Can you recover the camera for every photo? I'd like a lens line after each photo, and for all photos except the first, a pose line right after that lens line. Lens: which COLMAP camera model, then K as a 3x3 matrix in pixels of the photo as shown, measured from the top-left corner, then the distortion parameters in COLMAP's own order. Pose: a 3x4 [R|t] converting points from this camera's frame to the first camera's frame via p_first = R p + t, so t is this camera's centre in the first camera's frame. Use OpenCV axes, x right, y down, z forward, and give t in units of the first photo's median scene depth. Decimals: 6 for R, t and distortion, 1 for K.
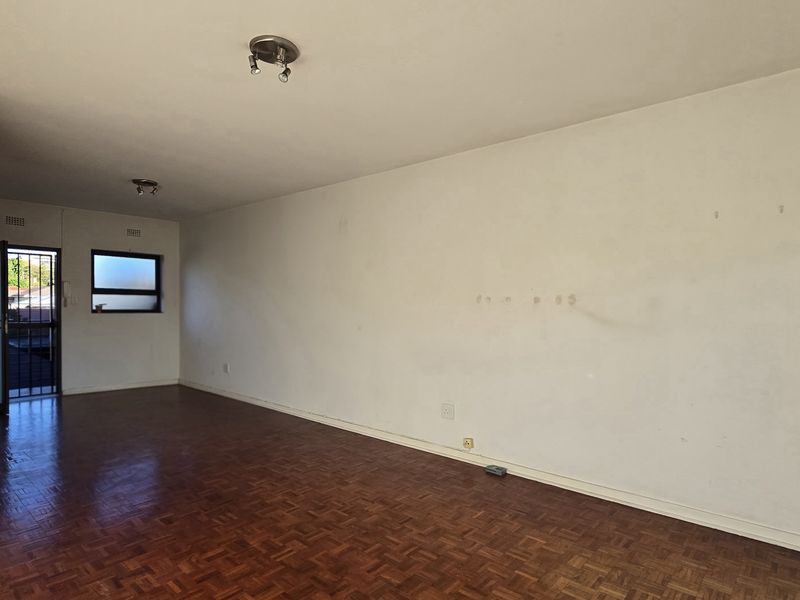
lens RADIAL K [[442.4, 0, 394.8], [0, 442.4, 300.5], [0, 0, 1]] dist [0.002255, -0.002053]
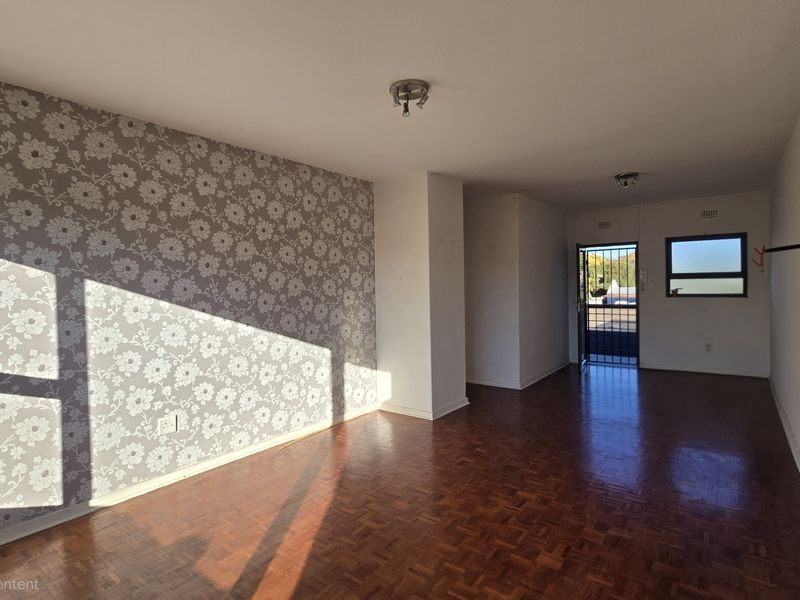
lens RADIAL K [[442.4, 0, 394.8], [0, 442.4, 300.5], [0, 0, 1]] dist [0.002255, -0.002053]
pose [[0.070172, 0.019412, -0.997346, 0.338088], [0.024778, 0.999468, 0.021197, -0.002550], [0.997227, -0.026200, 0.069654, 0.261264]]
